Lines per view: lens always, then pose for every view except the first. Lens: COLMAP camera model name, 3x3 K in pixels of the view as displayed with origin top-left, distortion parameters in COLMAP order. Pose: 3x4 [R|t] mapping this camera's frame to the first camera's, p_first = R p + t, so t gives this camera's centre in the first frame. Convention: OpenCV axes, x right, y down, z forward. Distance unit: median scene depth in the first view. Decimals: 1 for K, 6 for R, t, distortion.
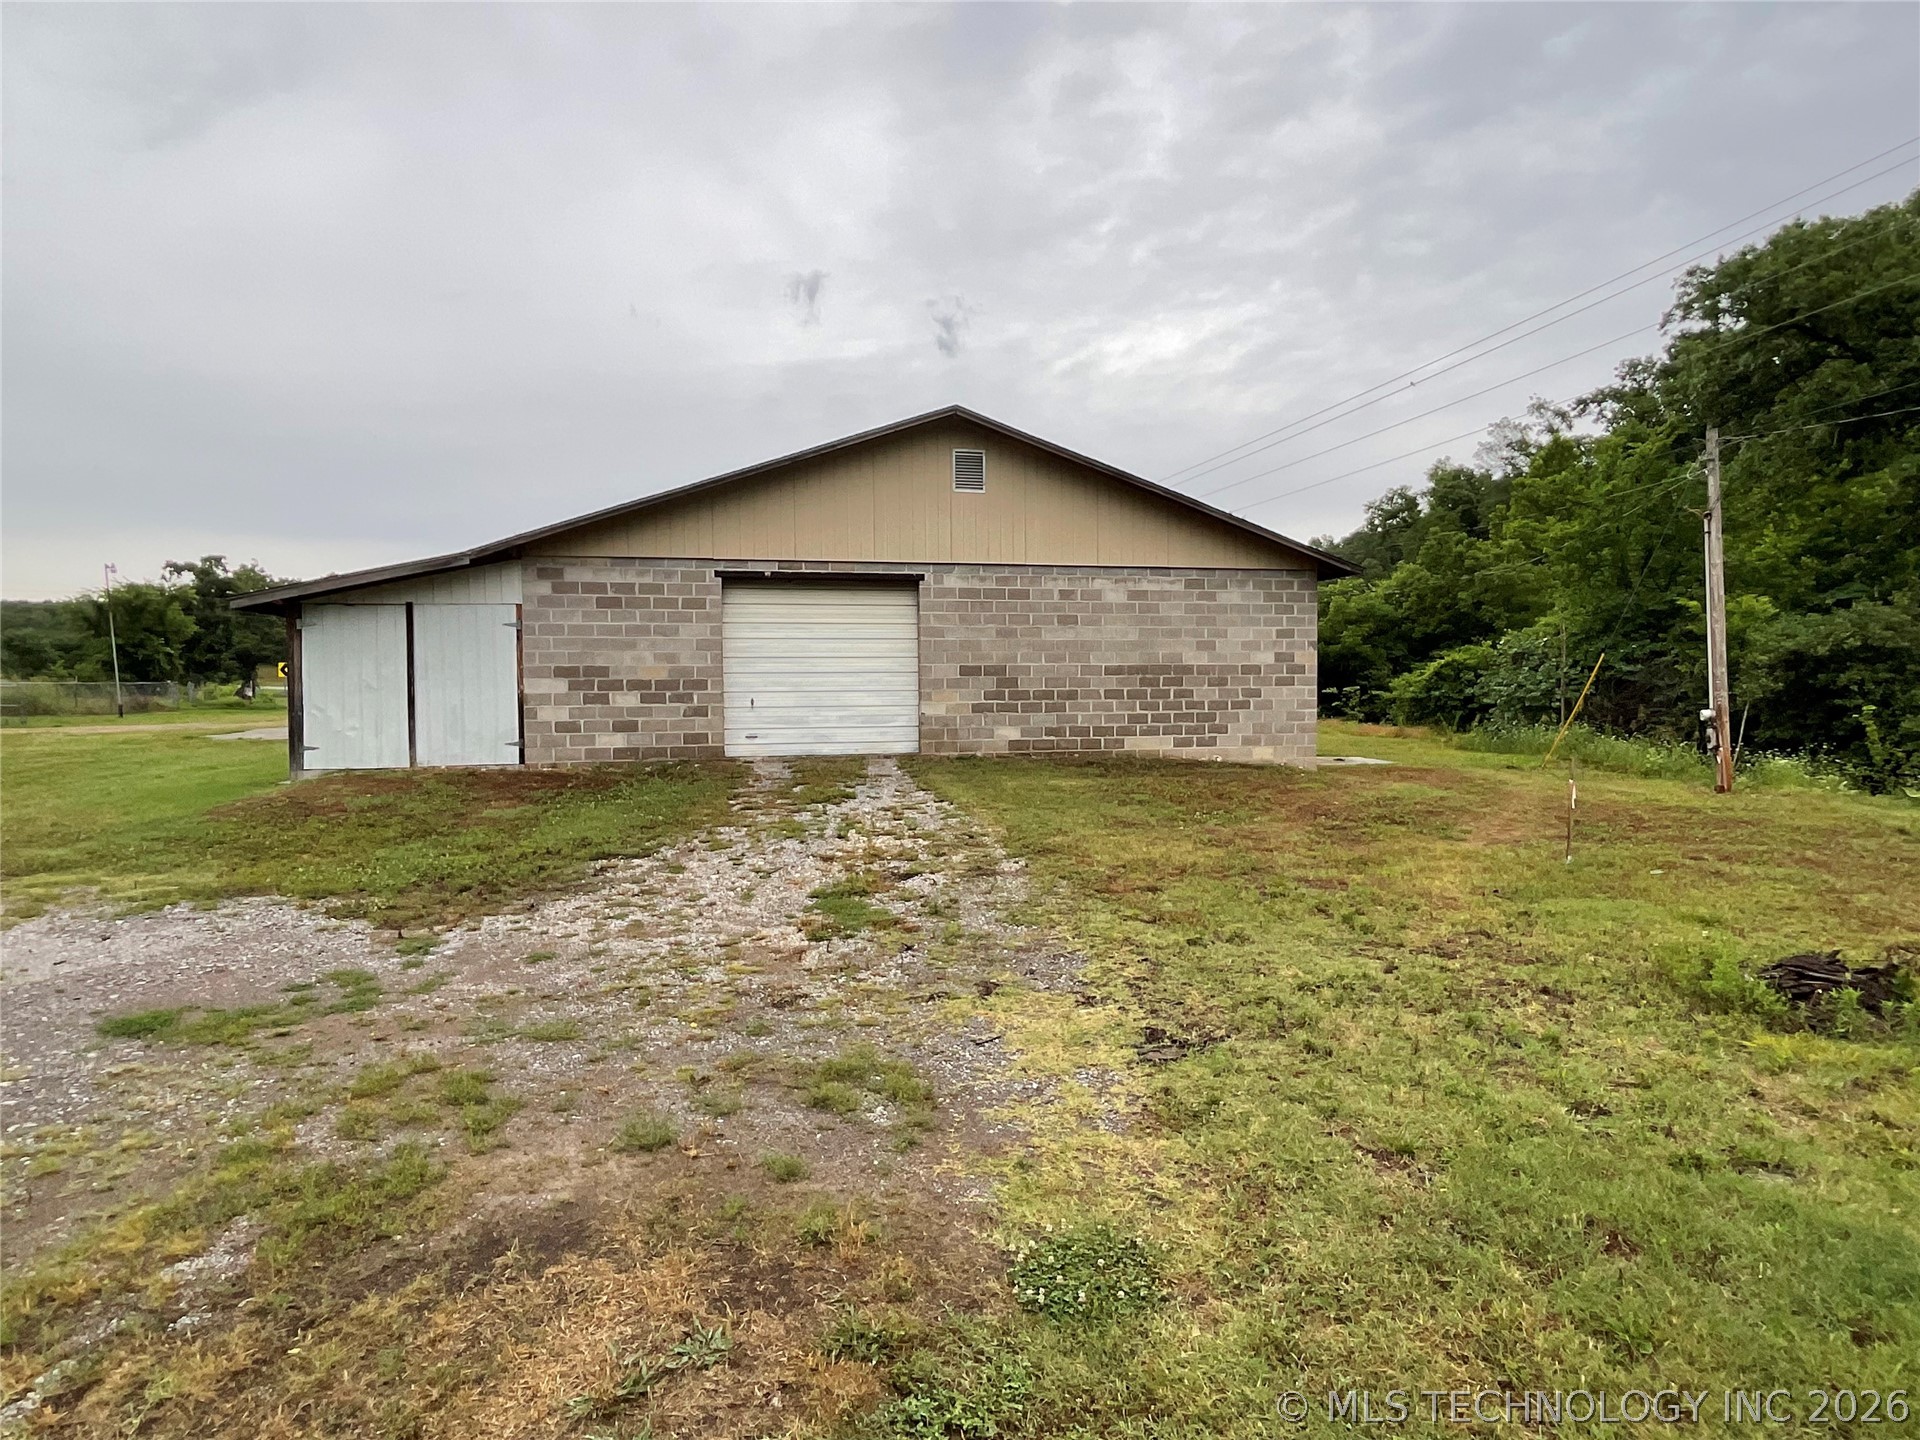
lens RADIAL K [[1011.9, 0, 965.8], [0, 1011.9, 714.9], [0, 0, 1]] dist [0.001951, -0.001477]
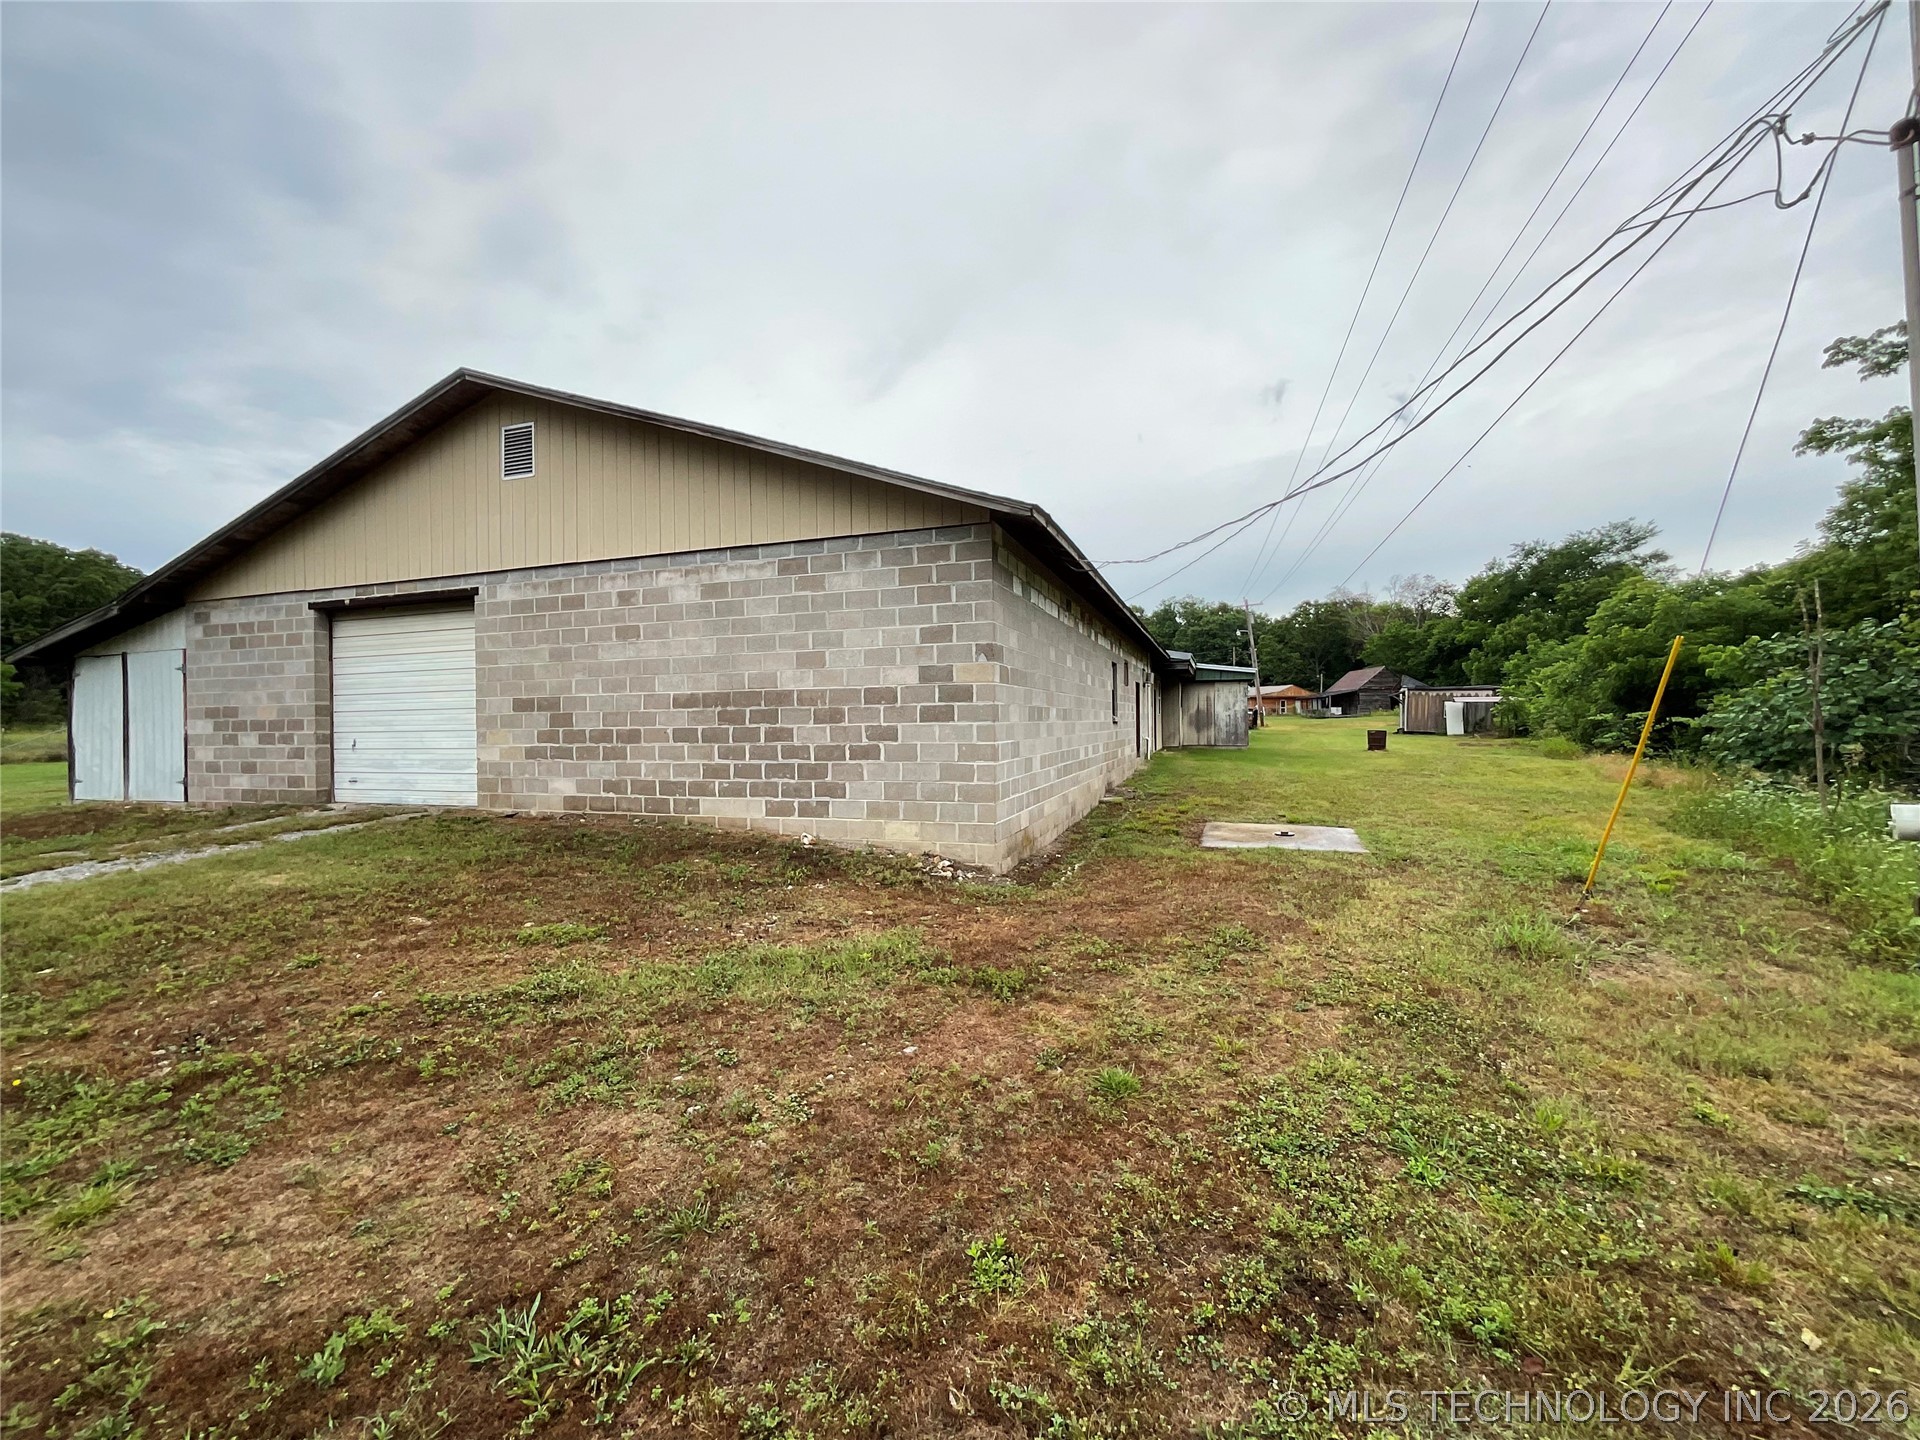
lens RADIAL K [[774.9, 0, 960.0], [0, 774.9, 720.0], [0, 0, 1]] dist [-0.005189, 0.000703]
pose [[0.862860, -0.007292, -0.505390, 0.586450], [-0.007643, 0.999593, -0.027472, -0.017983], [0.505385, 0.027567, 0.862454, 0.643694]]
